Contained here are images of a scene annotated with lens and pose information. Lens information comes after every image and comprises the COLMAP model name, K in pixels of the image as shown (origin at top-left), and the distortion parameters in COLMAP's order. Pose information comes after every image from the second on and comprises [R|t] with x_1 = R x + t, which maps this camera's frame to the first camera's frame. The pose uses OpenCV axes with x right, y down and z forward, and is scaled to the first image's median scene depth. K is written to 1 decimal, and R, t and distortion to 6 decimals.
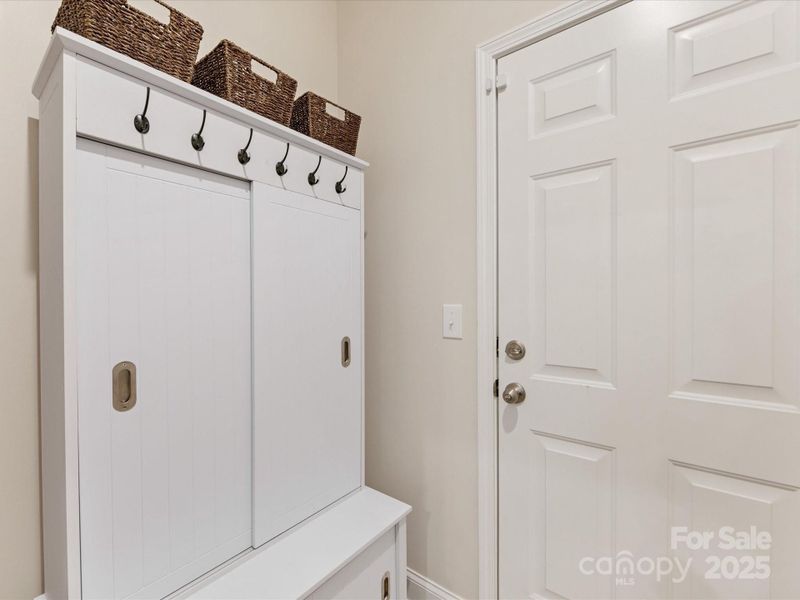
lens RADIAL K [[352.3, 0, 399.2], [0, 352.3, 301.2], [0, 0, 1]] dist [-0.002743, -0.000456]
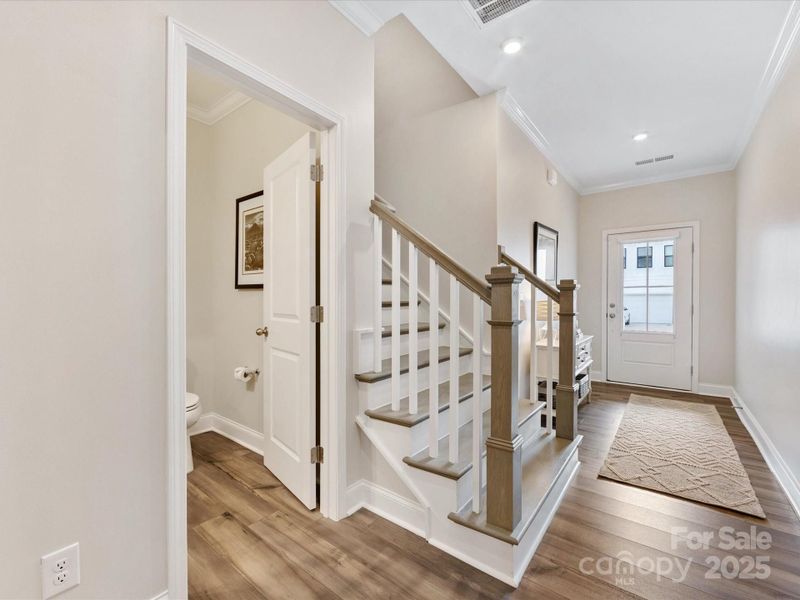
lens RADIAL K [[352.3, 0, 399.2], [0, 352.3, 301.2], [0, 0, 1]] dist [-0.002743, -0.000456]
pose [[0.999983, 0.004647, -0.003626, -2.212079], [-0.004640, 0.999987, 0.001900, 0.089128], [0.003635, -0.001883, 0.999992, -3.238955]]
